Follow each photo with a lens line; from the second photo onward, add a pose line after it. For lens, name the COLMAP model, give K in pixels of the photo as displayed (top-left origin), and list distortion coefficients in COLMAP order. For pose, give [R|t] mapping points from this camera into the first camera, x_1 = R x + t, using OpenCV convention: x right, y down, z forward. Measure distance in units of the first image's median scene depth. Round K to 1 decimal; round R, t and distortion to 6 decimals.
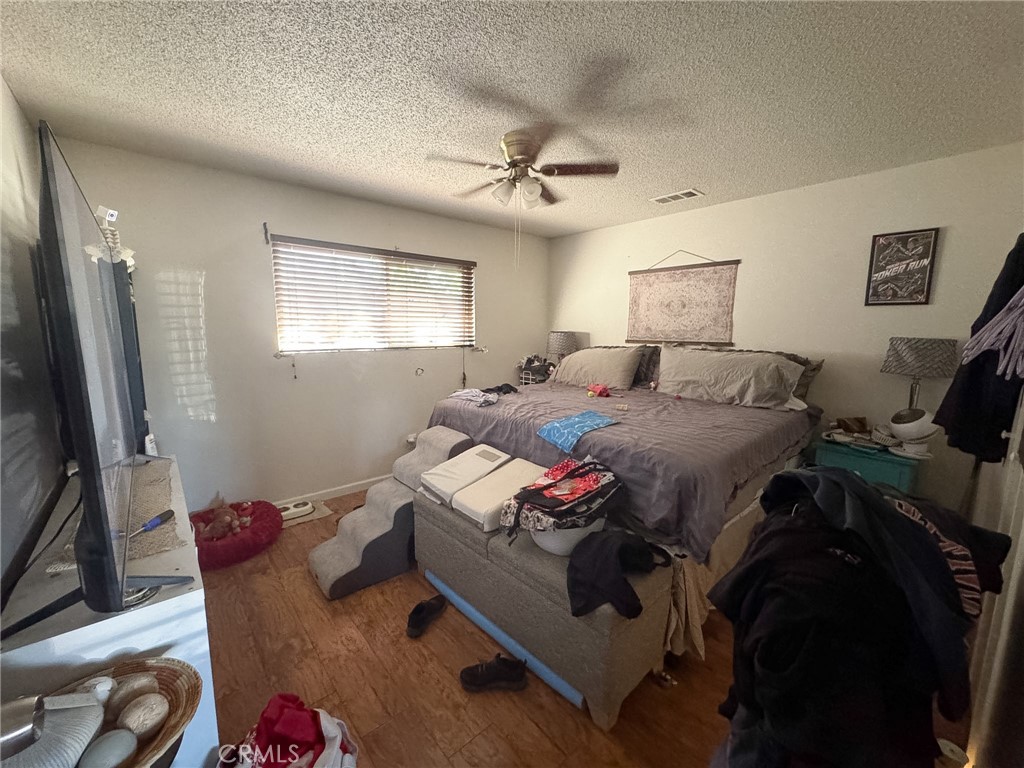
lens RADIAL K [[410.2, 0, 512.3], [0, 410.2, 384.5], [0, 0, 1]] dist [-0.001775, -0.000109]
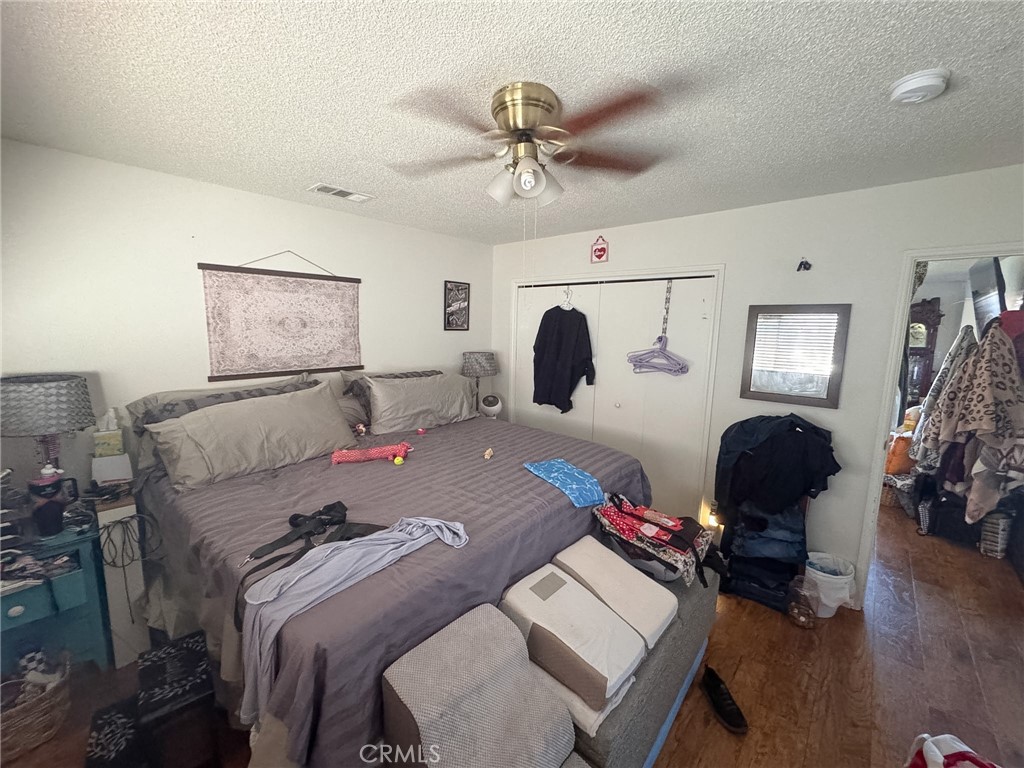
lens RADIAL K [[410.2, 0, 511.8], [0, 410.2, 384.8], [0, 0, 1]] dist [-0.001775, -0.000109]
pose [[-0.120988, -0.156273, 0.980276, -0.448884], [0.118458, 0.978200, 0.170563, -0.179472], [-0.985561, 0.136757, -0.099839, 0.759159]]
